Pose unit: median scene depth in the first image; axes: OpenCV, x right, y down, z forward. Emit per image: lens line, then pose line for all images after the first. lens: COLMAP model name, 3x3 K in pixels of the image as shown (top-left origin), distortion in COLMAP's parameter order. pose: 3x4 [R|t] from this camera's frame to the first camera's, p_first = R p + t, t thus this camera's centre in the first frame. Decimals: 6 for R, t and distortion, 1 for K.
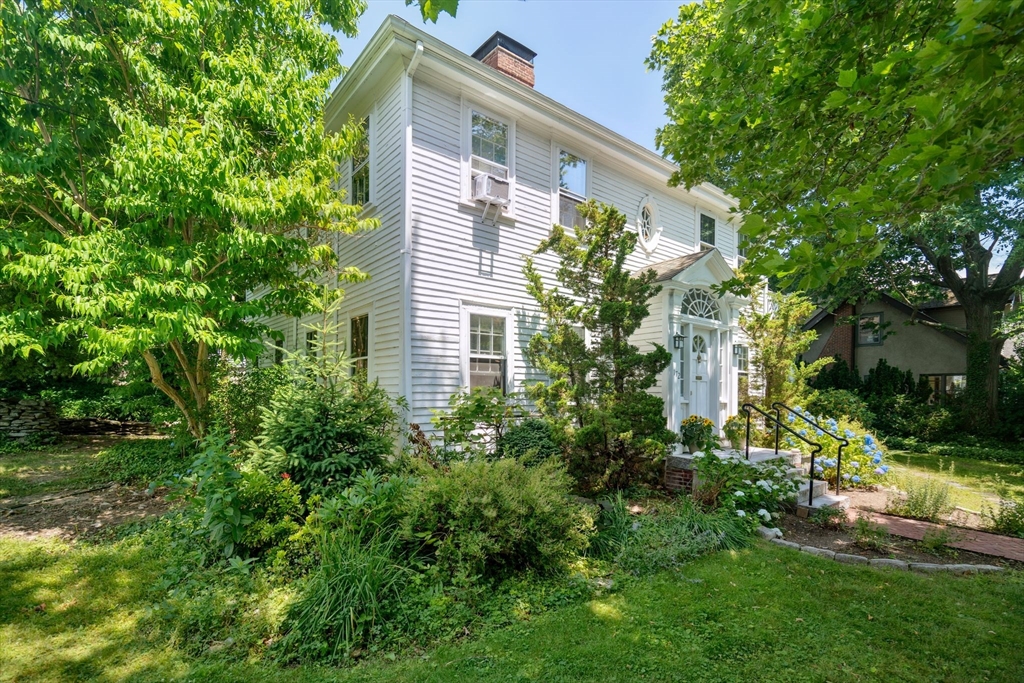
lens RADIAL K [[466.4, 0, 510.4], [0, 466.4, 324.7], [0, 0, 1]] dist [-0.005714, -0.000195]
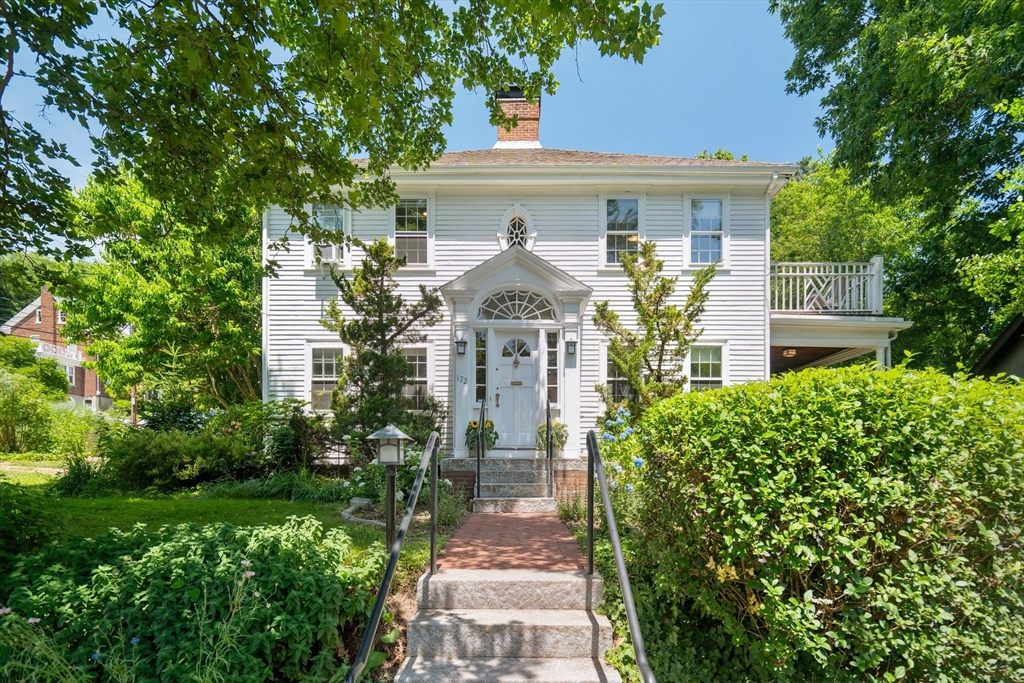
lens RADIAL K [[467.5, 0, 512.0], [0, 467.5, 341.5], [0, 0, 1]] dist [-0.001301, 0.000137]
pose [[0.772199, -0.144036, -0.618840, 1.162256], [0.096841, 0.989268, -0.109414, 0.155125], [0.627958, 0.024560, 0.777860, 0.306387]]
